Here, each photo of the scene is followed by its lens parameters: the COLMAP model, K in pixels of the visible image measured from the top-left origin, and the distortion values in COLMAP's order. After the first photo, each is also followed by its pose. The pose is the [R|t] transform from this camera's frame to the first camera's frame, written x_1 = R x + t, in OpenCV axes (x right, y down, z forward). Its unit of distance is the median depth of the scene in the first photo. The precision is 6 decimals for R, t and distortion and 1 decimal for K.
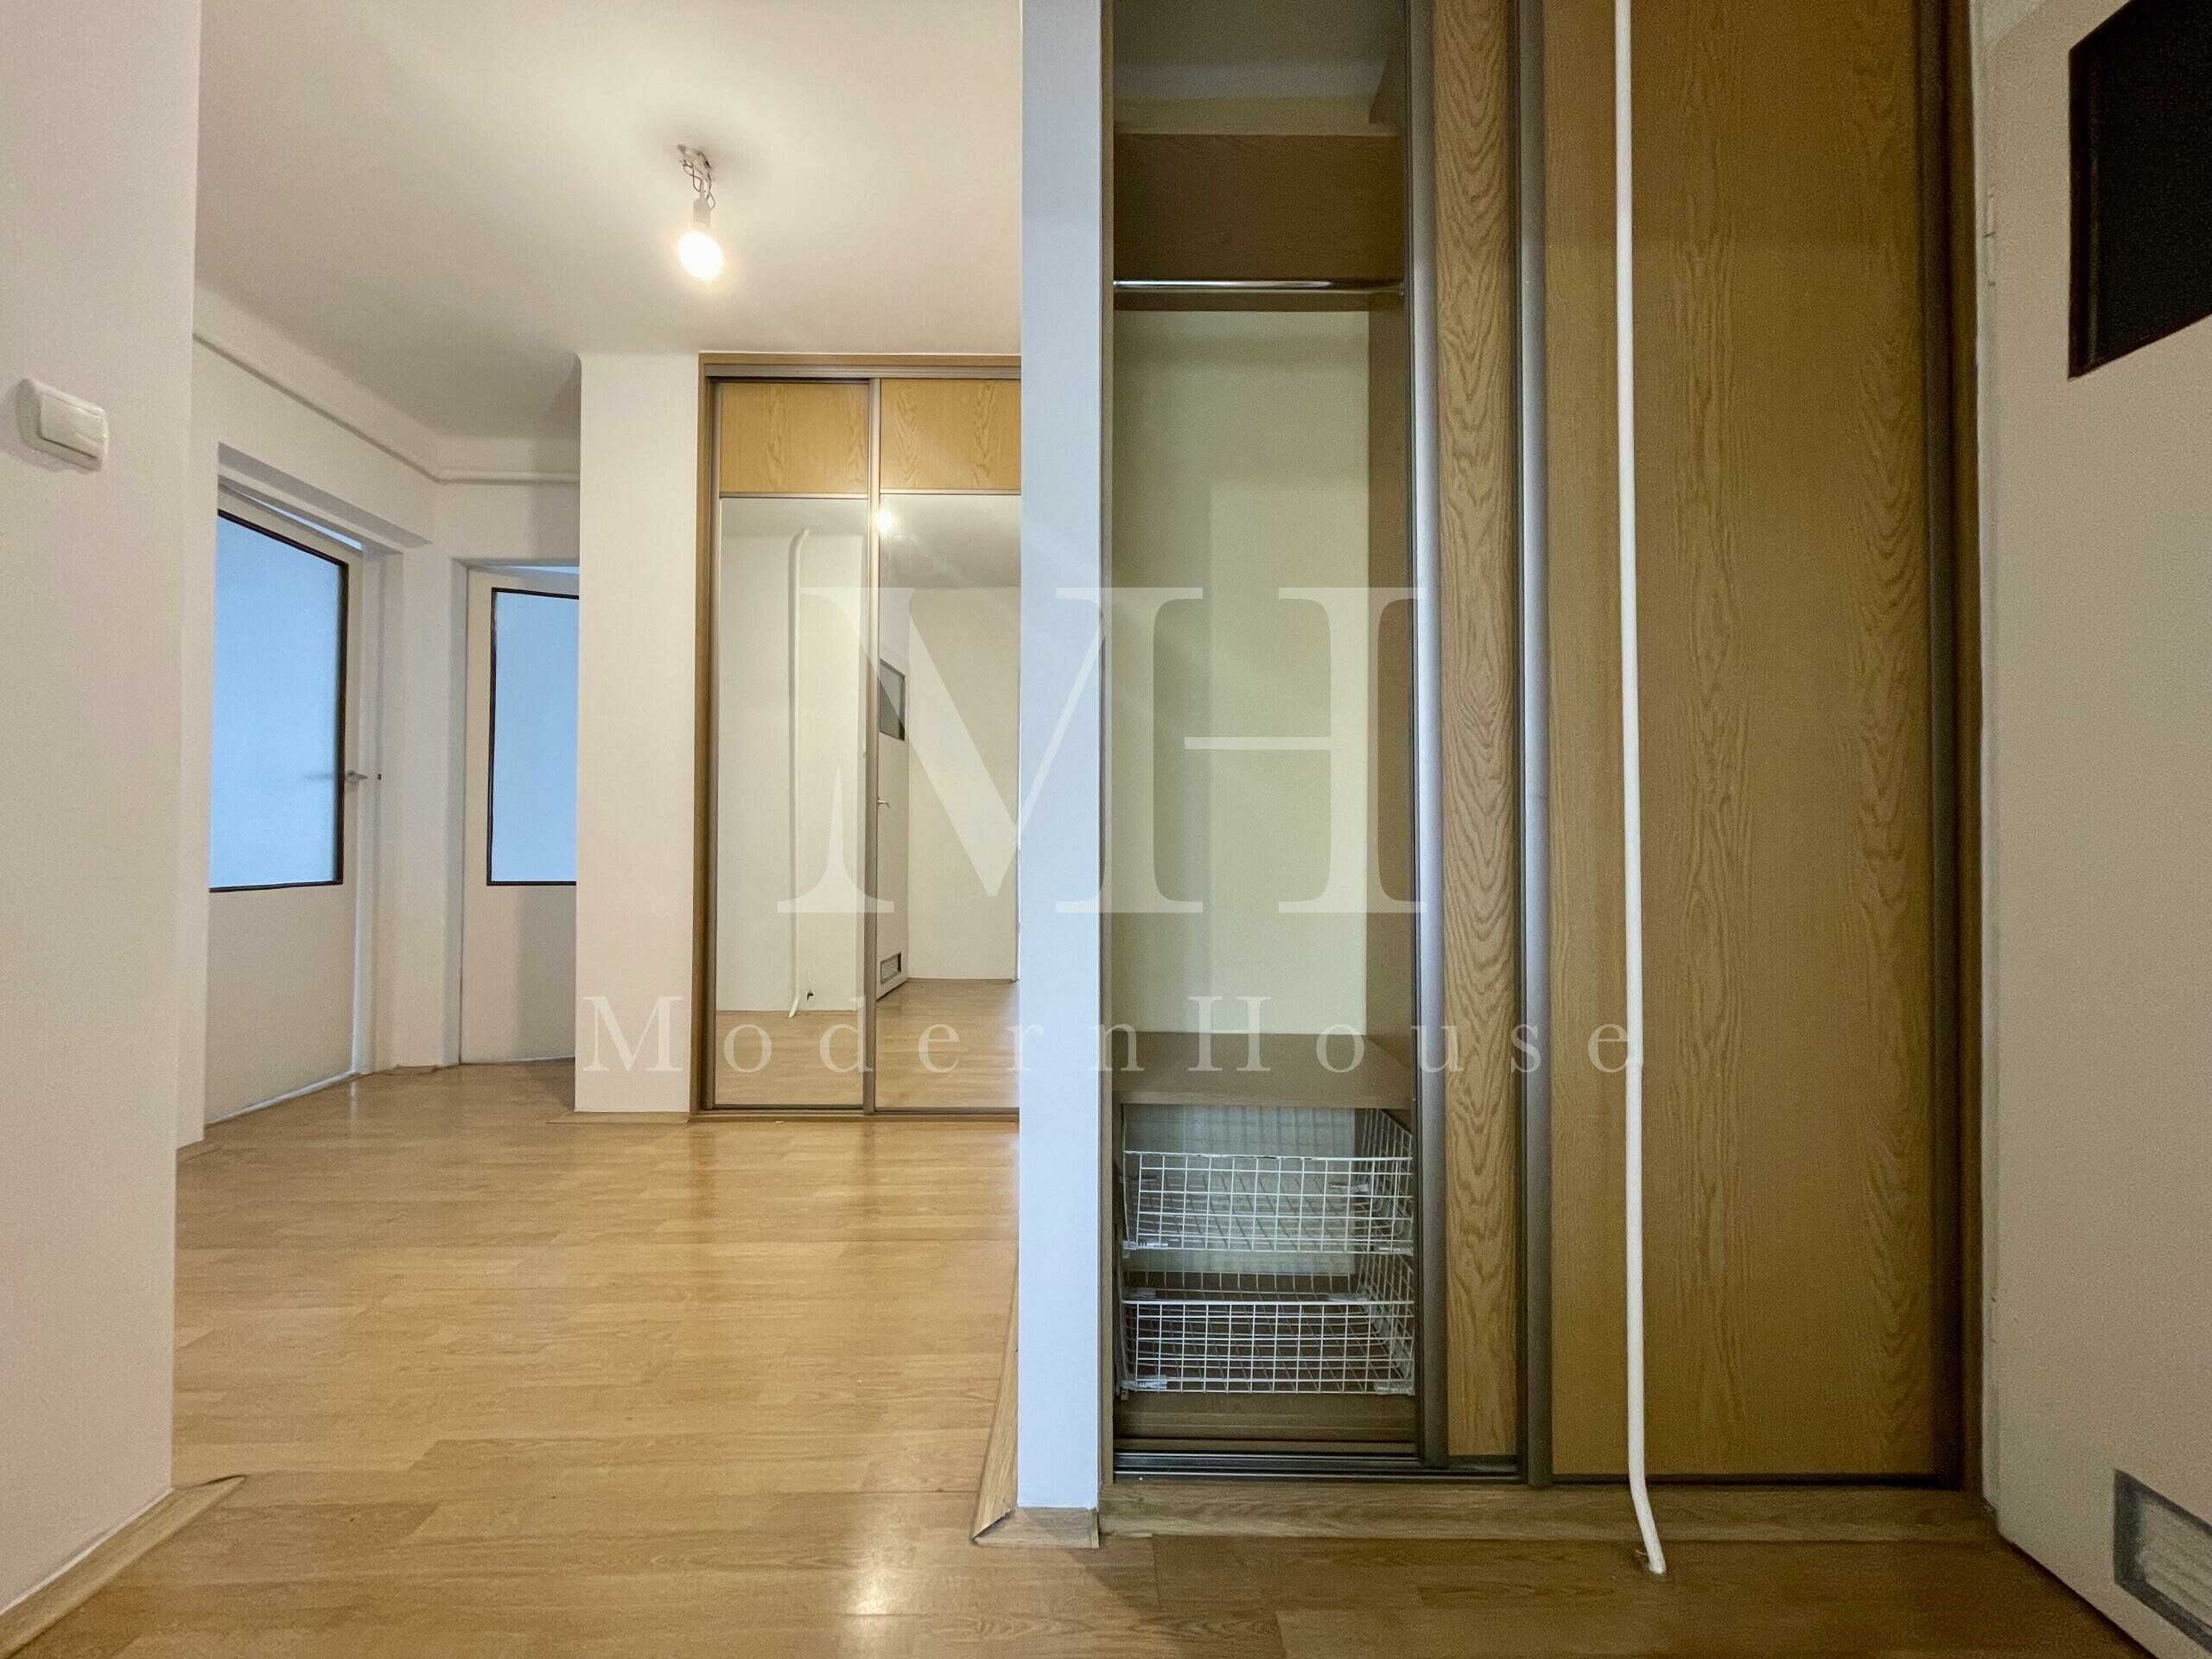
lens RADIAL K [[893.0, 0, 1107.0], [0, 893.0, 832.1], [0, 0, 1]] dist [-0.003011, -0.000847]
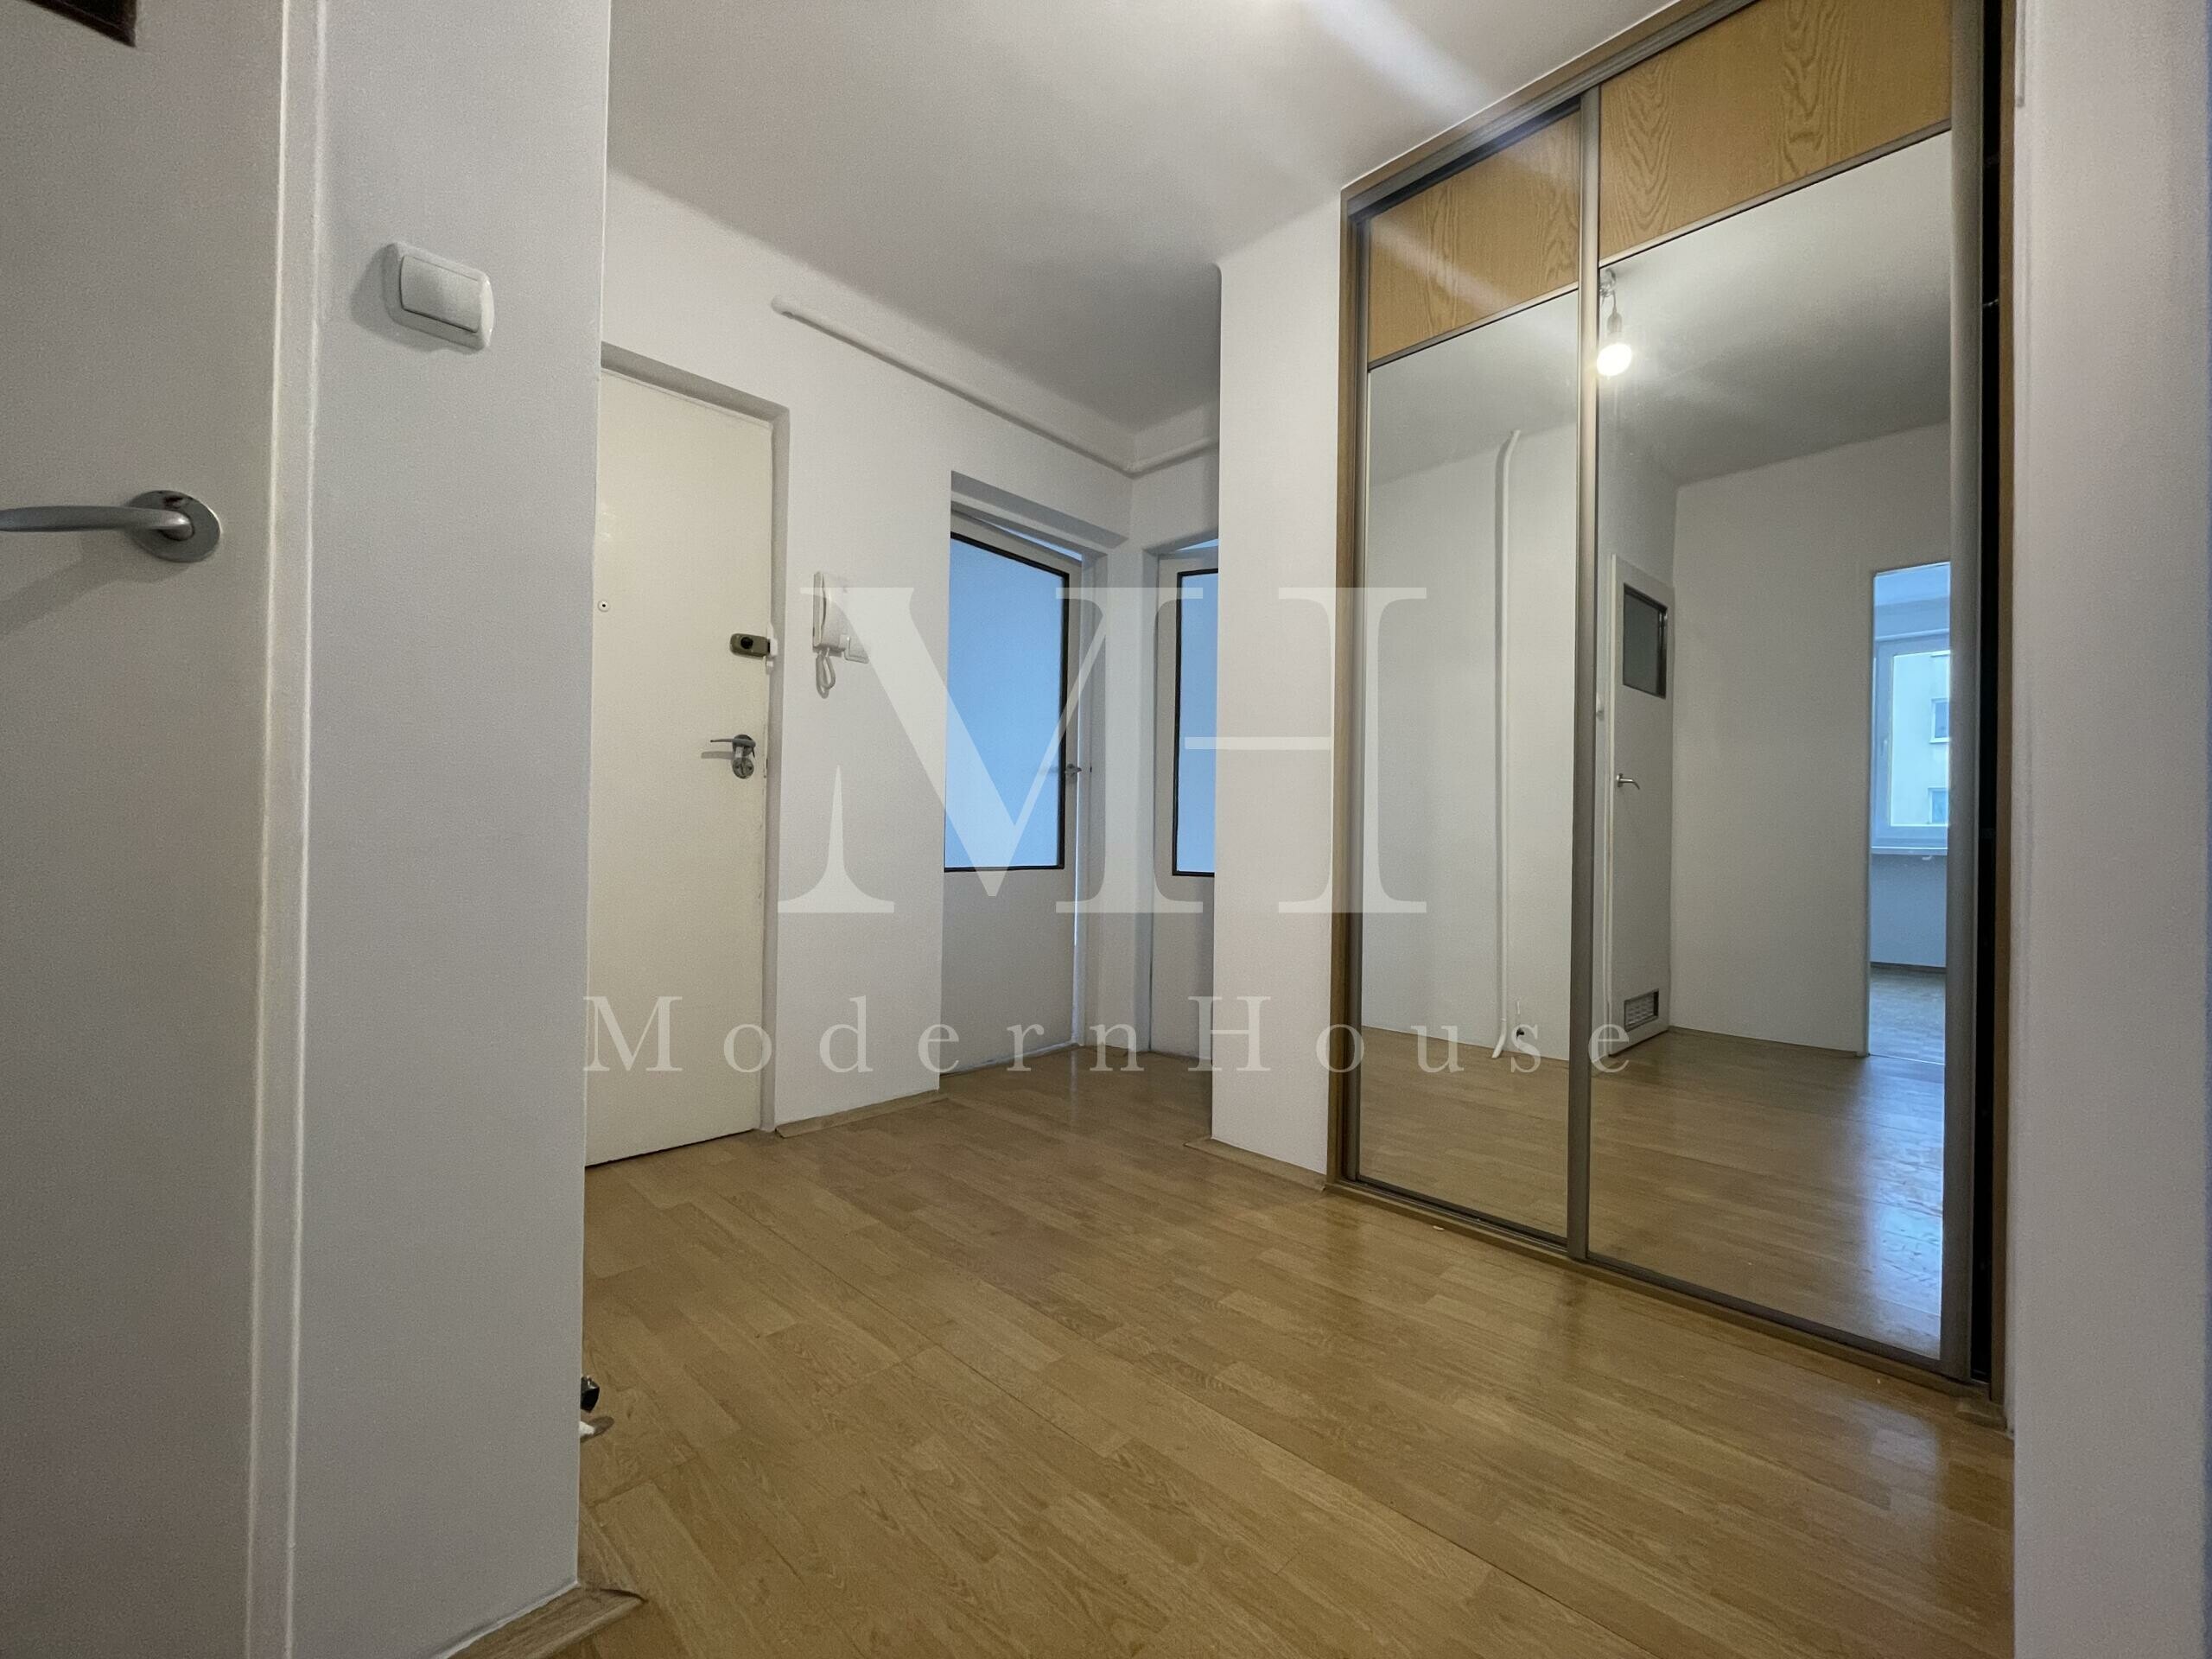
lens RADIAL K [[893.0, 0, 1107.0], [0, 893.0, 832.1], [0, 0, 1]] dist [-0.003011, -0.000847]
pose [[0.699383, 0.001173, -0.714746, -0.049475], [-0.003223, 0.999994, -0.001512, 0.017376], [0.714740, 0.003361, 0.699382, 0.320491]]
